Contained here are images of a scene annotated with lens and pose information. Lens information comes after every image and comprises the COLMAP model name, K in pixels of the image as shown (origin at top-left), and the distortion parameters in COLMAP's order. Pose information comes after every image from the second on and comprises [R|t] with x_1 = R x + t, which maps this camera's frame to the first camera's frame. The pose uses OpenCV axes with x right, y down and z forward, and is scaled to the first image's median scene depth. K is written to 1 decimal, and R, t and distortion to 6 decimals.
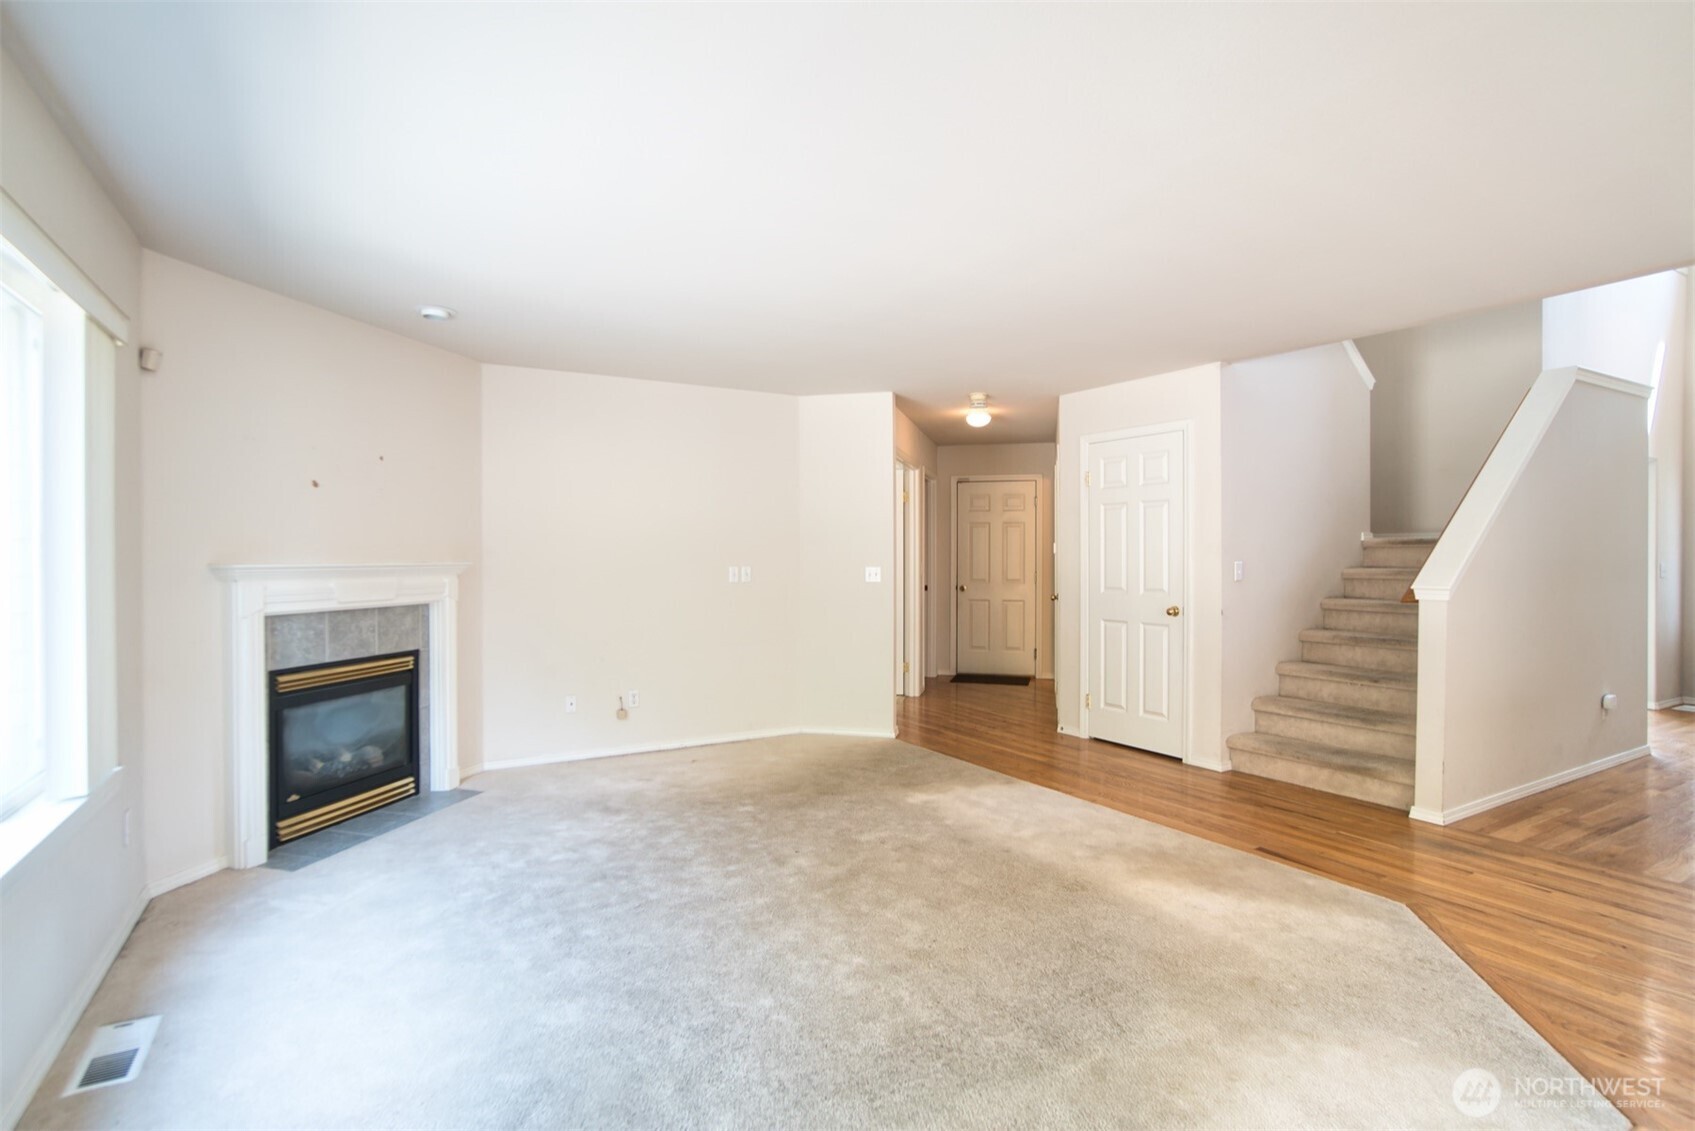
lens RADIAL K [[840.9, 0, 816.2], [0, 840.9, 554.7], [0, 0, 1]] dist [-0.047472, 0.021432]
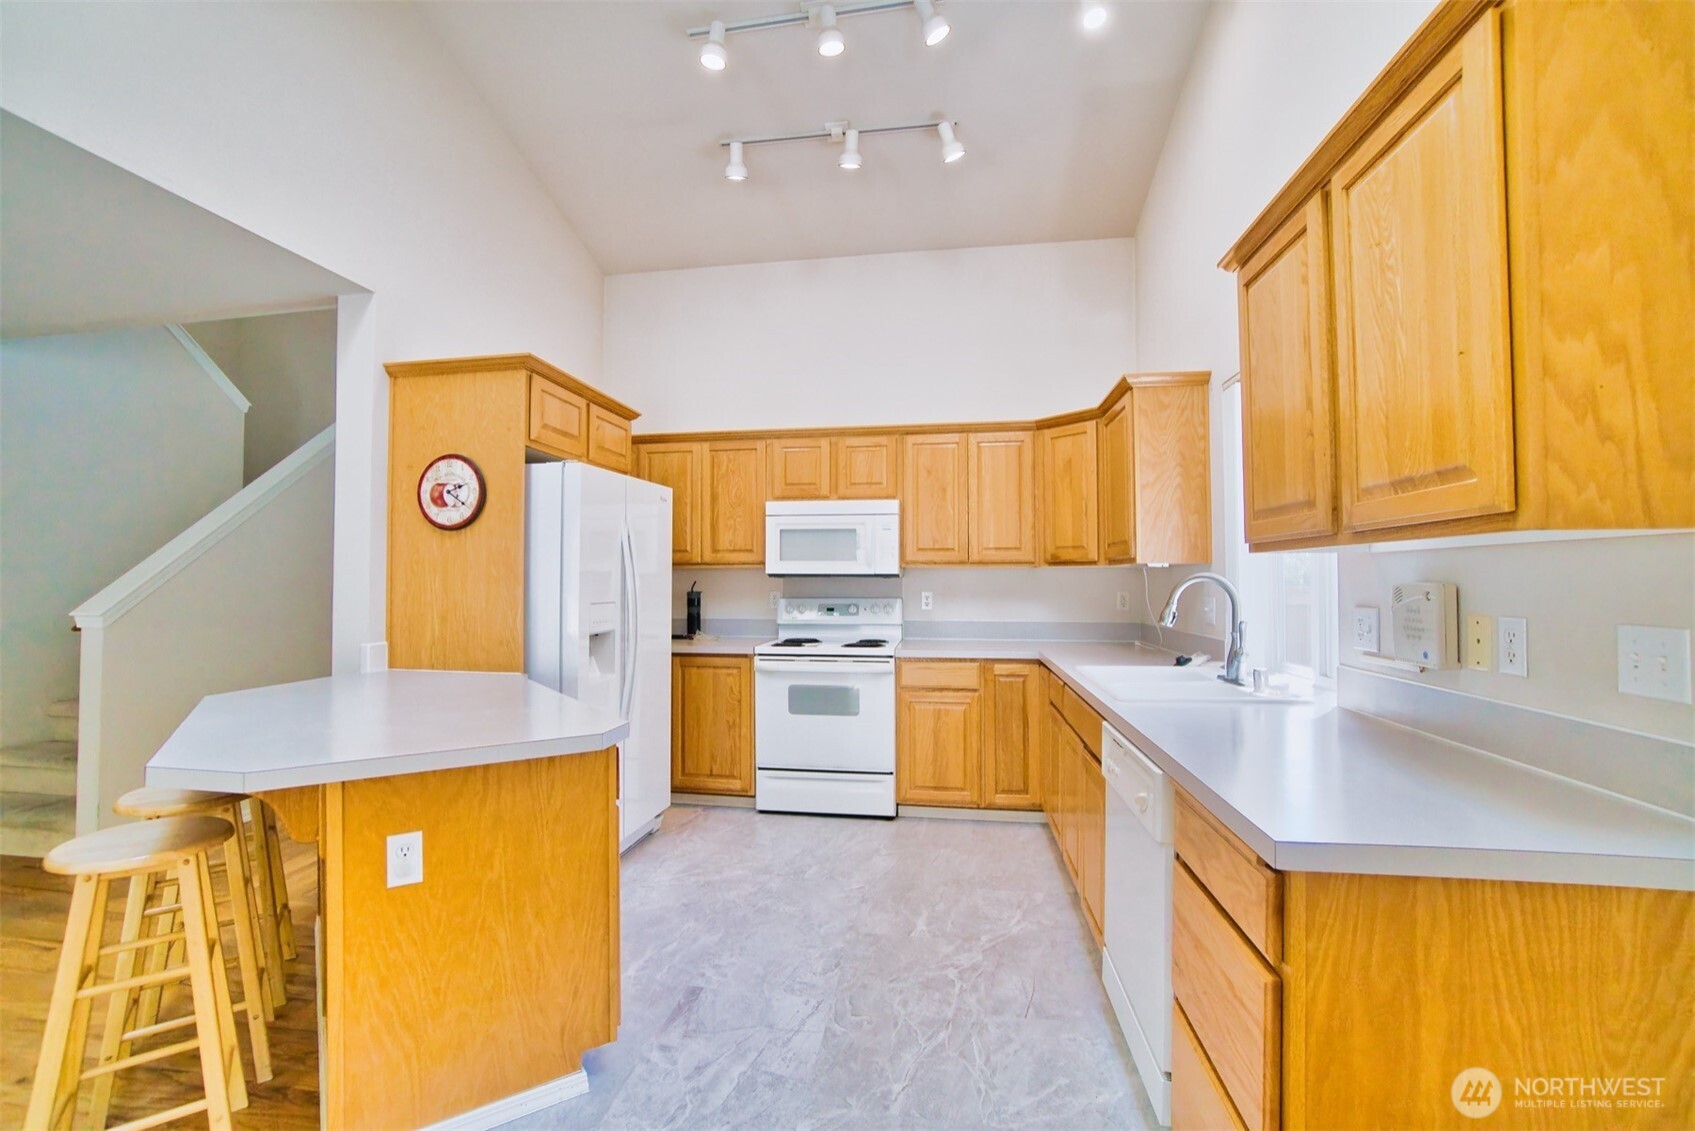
lens RADIAL K [[748.2, 0, 814.4], [0, 748.2, 566.7], [0, 0, 1]] dist [-0.055331, 0.017436]
pose [[0.641174, 0.011838, 0.767304, 0.614420], [0.000441, 0.999875, -0.015795, -0.000730], [-0.767396, 0.010466, 0.641088, -0.121153]]
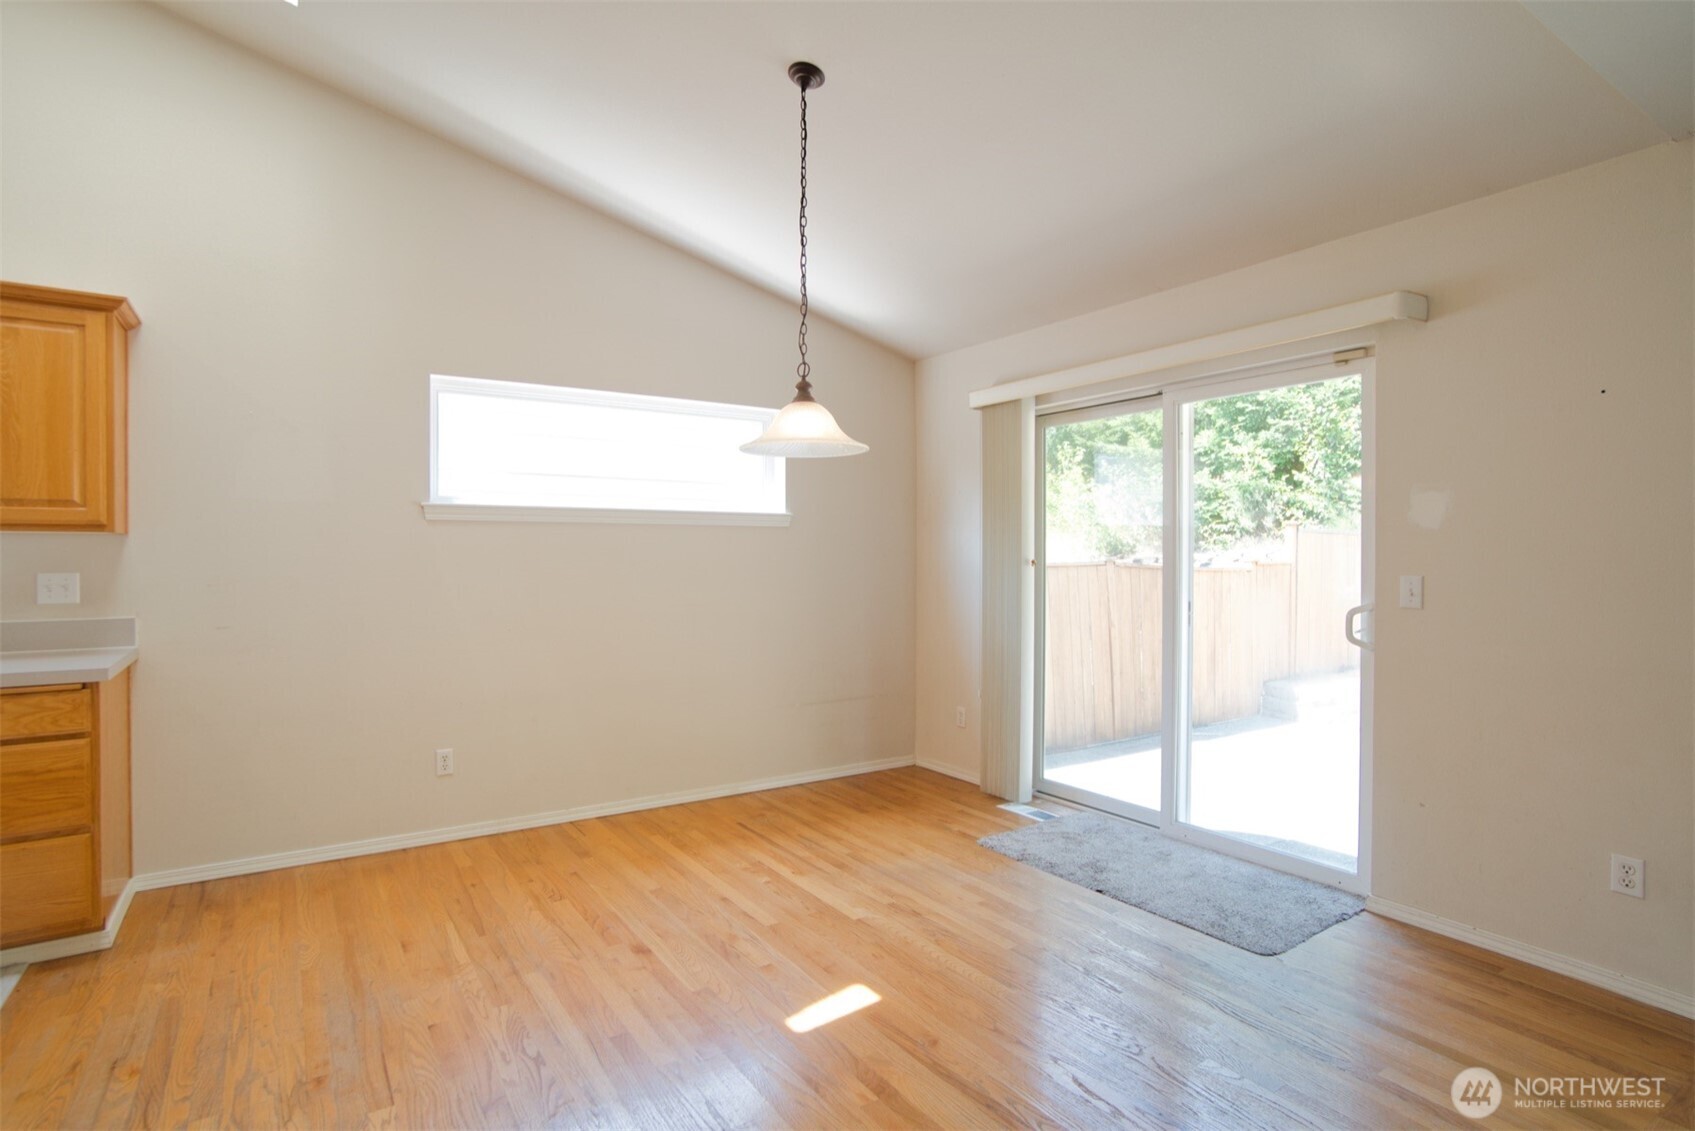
lens RADIAL K [[849.5, 0, 814.1], [0, 849.5, 560.4], [0, 0, 1]] dist [-0.032753, 0.011628]
pose [[-0.998834, -0.000238, -0.048267, 0.400408], [-0.000569, 0.999976, 0.006856, 0.001869], [0.048264, 0.006875, -0.998811, 0.569622]]
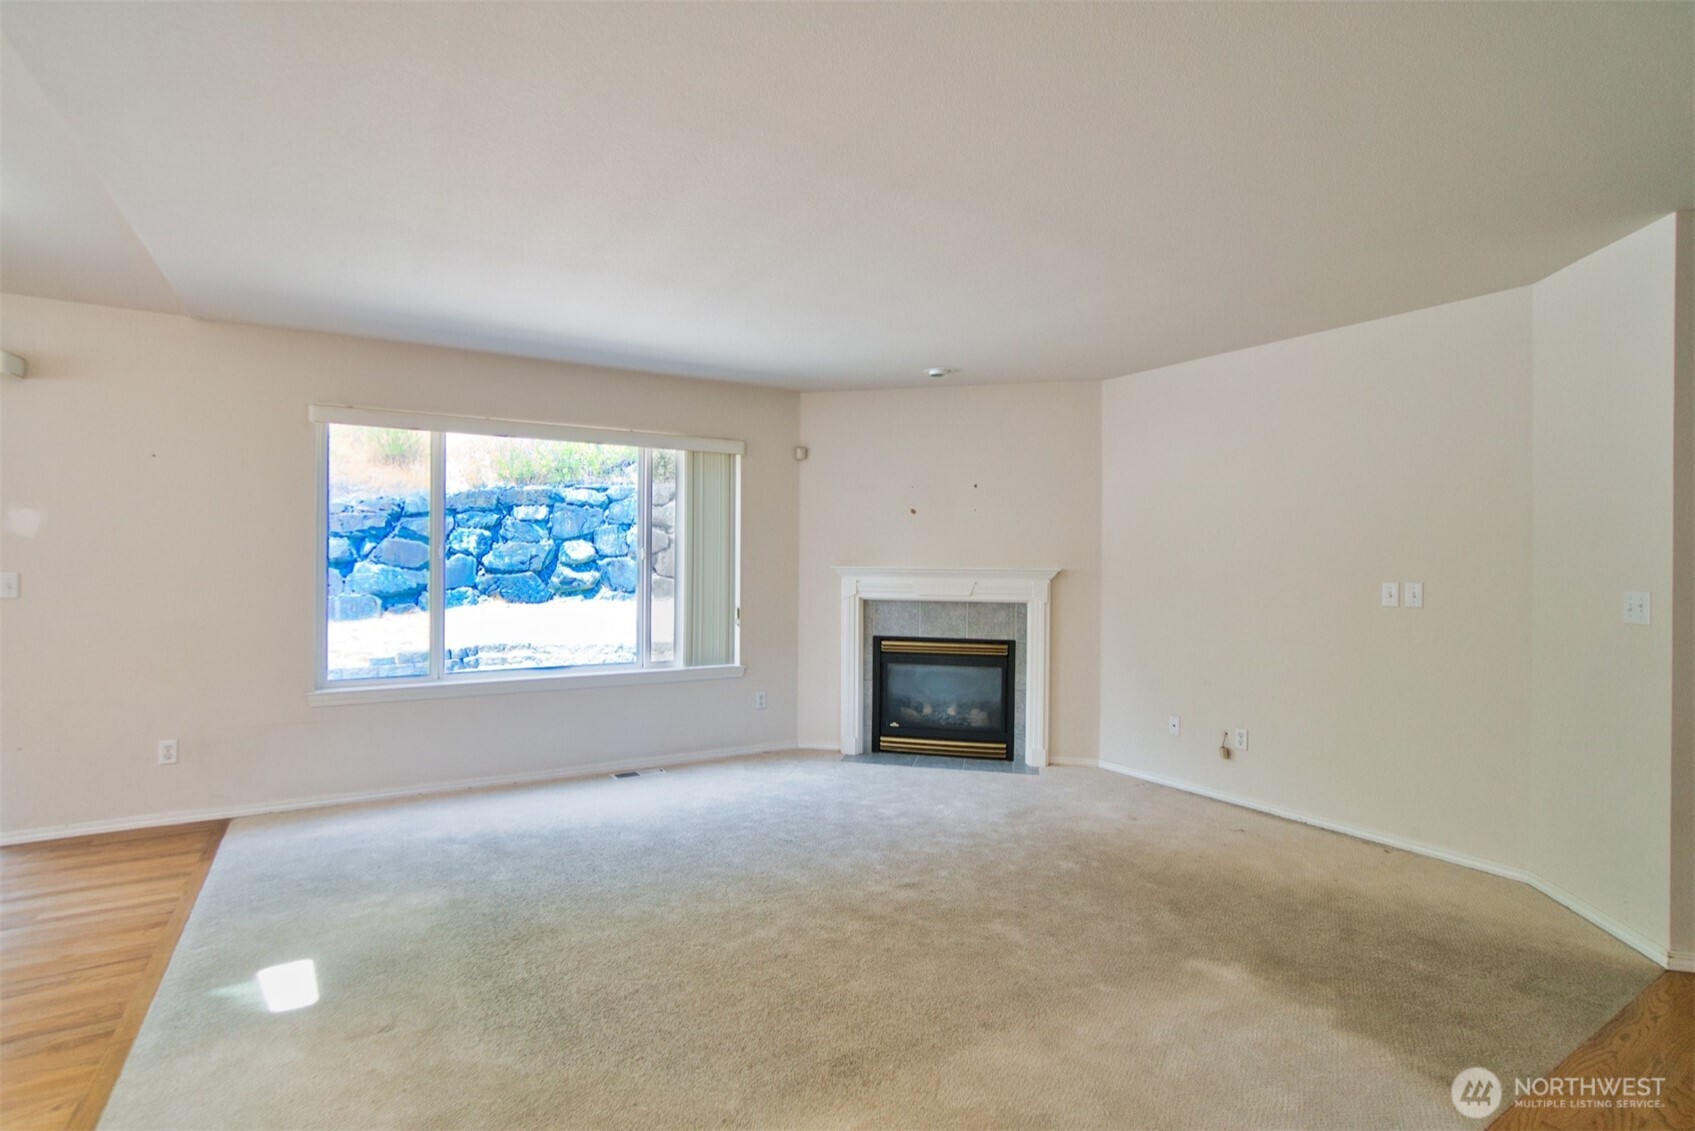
lens RADIAL K [[814.4, 0, 826.8], [0, 814.4, 561.1], [0, 0, 1]] dist [-0.019786, 0.000575]
pose [[0.023770, 0.002300, -0.999715, 0.731380], [-0.007061, 0.999973, 0.002133, -0.001242], [0.999693, 0.007008, 0.023785, 0.745330]]
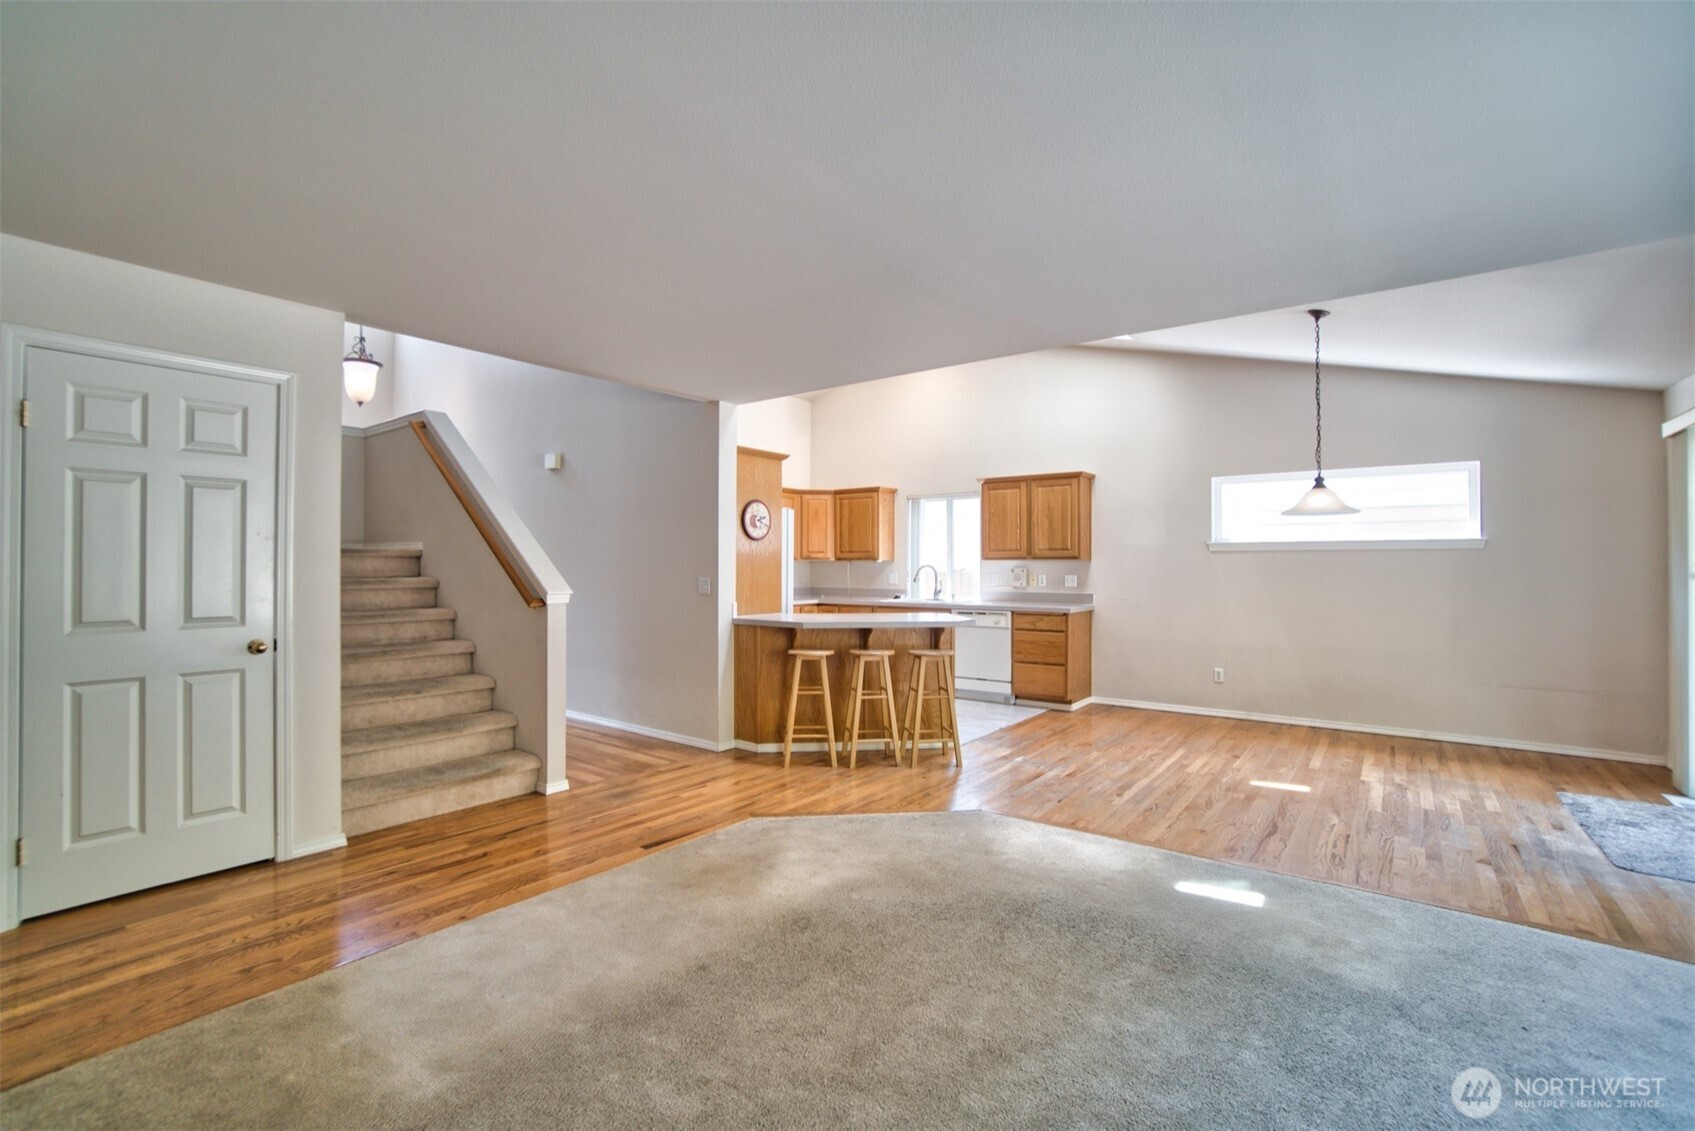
lens RADIAL K [[750.8, 0, 814.6], [0, 750.8, 558.3], [0, 0, 1]] dist [-0.064765, 0.023951]
pose [[-0.367130, 0.007641, 0.930138, -0.361560], [-0.003999, 0.999944, -0.009793, -0.001179], [-0.930161, -0.007315, -0.367079, 0.995334]]
